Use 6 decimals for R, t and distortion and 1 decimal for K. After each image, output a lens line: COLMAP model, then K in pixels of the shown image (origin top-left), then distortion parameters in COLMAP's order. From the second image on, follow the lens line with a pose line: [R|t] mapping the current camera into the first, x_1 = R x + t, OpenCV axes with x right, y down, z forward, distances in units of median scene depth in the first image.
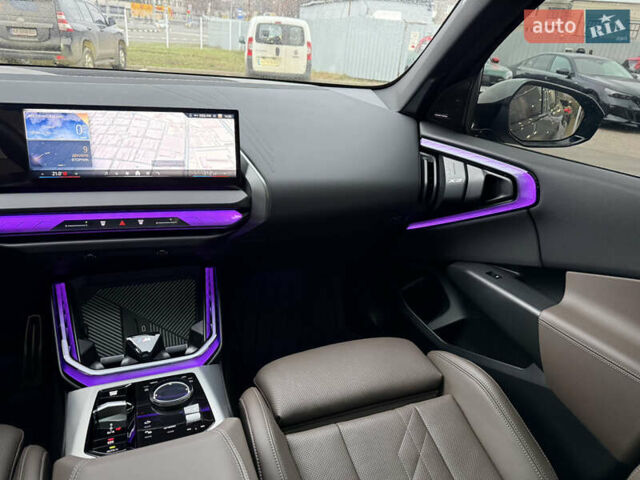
lens RADIAL K [[455.6, 0, 317.4], [0, 455.6, 240.3], [0, 0, 1]] dist [0.037691, -0.047591]
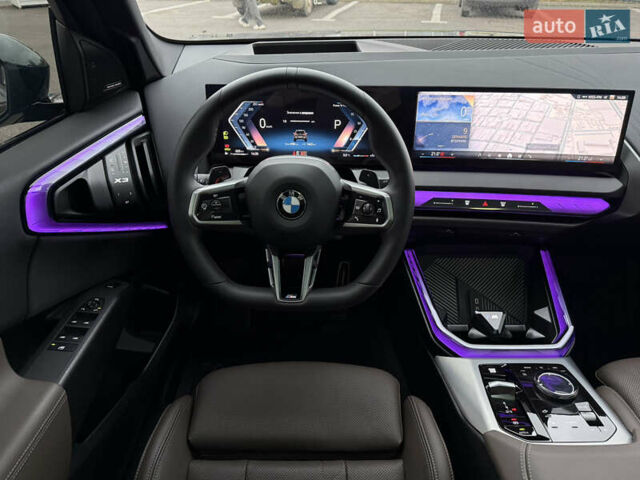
lens RADIAL K [[454.2, 0, 320.1], [0, 454.2, 242.4], [0, 0, 1]] dist [0.015262, -0.024681]
pose [[0.925832, 0.132377, -0.353995, -0.388954], [-0.080855, 0.984342, 0.156628, -0.080965], [0.369186, -0.116389, 0.922039, -0.086002]]
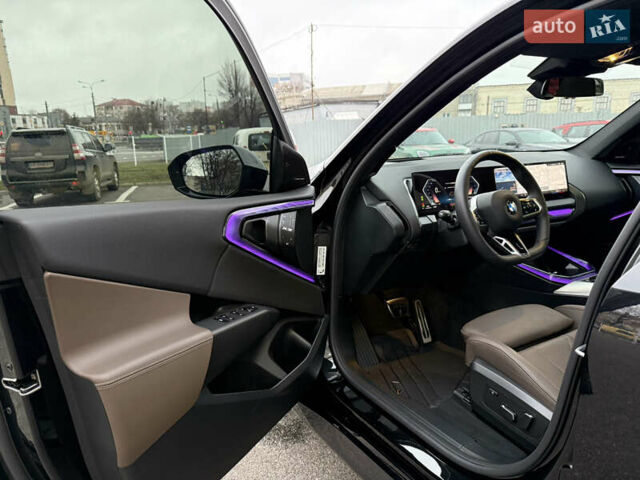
lens RADIAL K [[455.6, 0, 317.4], [0, 455.6, 240.3], [0, 0, 1]] dist [0.037691, -0.047591]
pose [[0.983621, -0.137695, 0.116315, -1.584383], [0.157869, 0.969539, -0.187273, 0.285896], [-0.086985, 0.202568, 0.975397, -0.880268]]
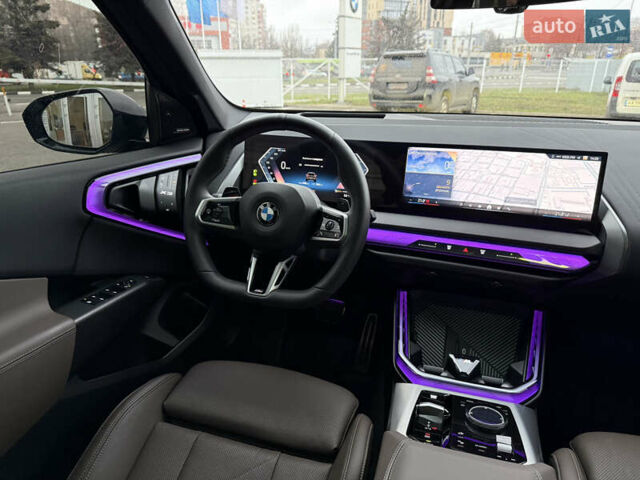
lens RADIAL K [[455.1, 0, 320.0], [0, 455.1, 240.0], [0, 0, 1]] dist [0.049701, -0.078342]
pose [[0.773625, 0.147887, -0.616145, -0.023050], [-0.202062, 0.979195, -0.018681, 0.029544], [0.600563, 0.138951, 0.787411, -0.077394]]
